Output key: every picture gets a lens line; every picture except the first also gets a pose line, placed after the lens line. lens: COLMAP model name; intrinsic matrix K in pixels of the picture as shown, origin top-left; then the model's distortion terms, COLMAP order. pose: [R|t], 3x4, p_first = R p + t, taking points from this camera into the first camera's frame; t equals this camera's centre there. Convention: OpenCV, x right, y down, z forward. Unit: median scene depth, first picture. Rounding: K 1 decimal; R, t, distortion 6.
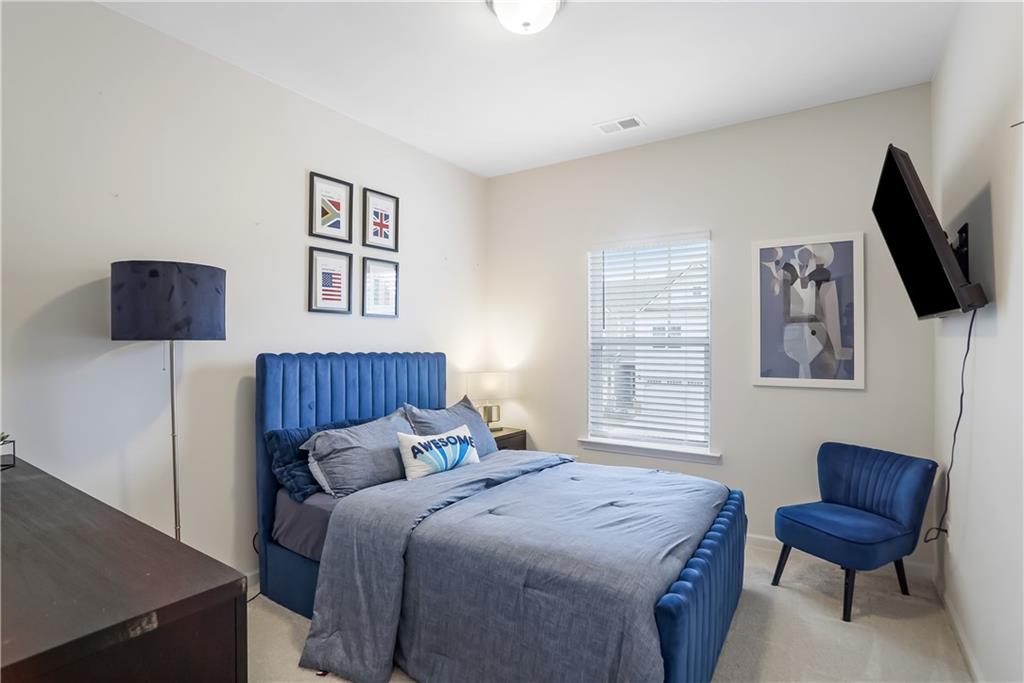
lens RADIAL K [[495.6, 0, 502.2], [0, 495.6, 338.9], [0, 0, 1]] dist [-0.056145, 0.000415]
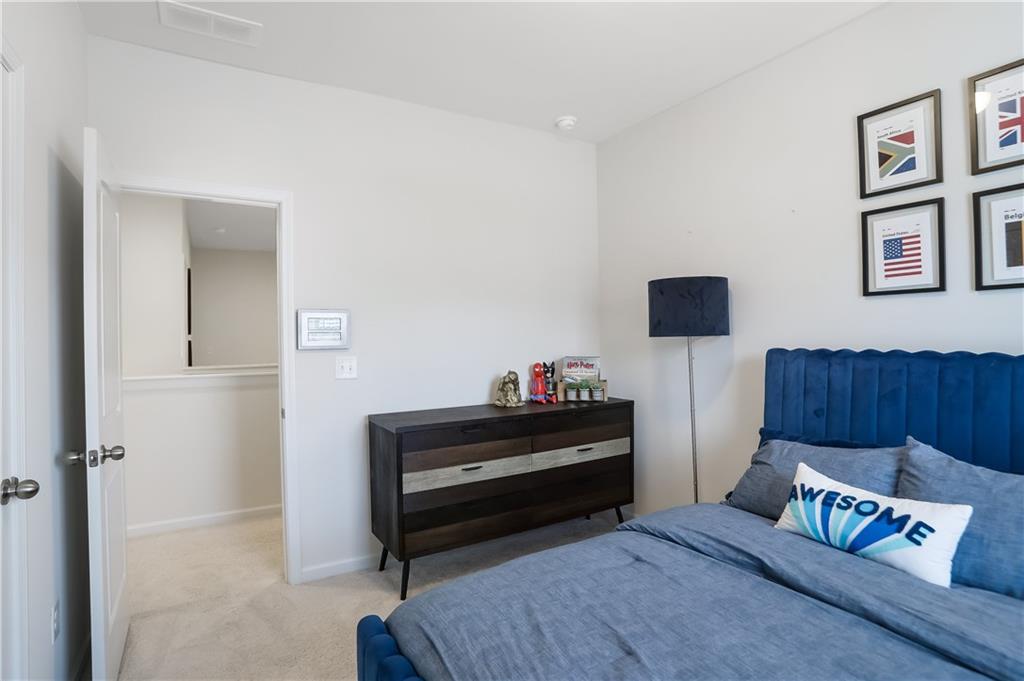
lens RADIAL K [[512.2, 0, 514.3], [0, 512.2, 334.7], [0, 0, 1]] dist [-0.107598, 0.048111]
pose [[-0.388072, -0.001088, -0.921628, 0.528164], [0.019676, 0.999762, -0.009465, 0.001901], [0.921419, -0.021807, -0.387958, 0.773900]]
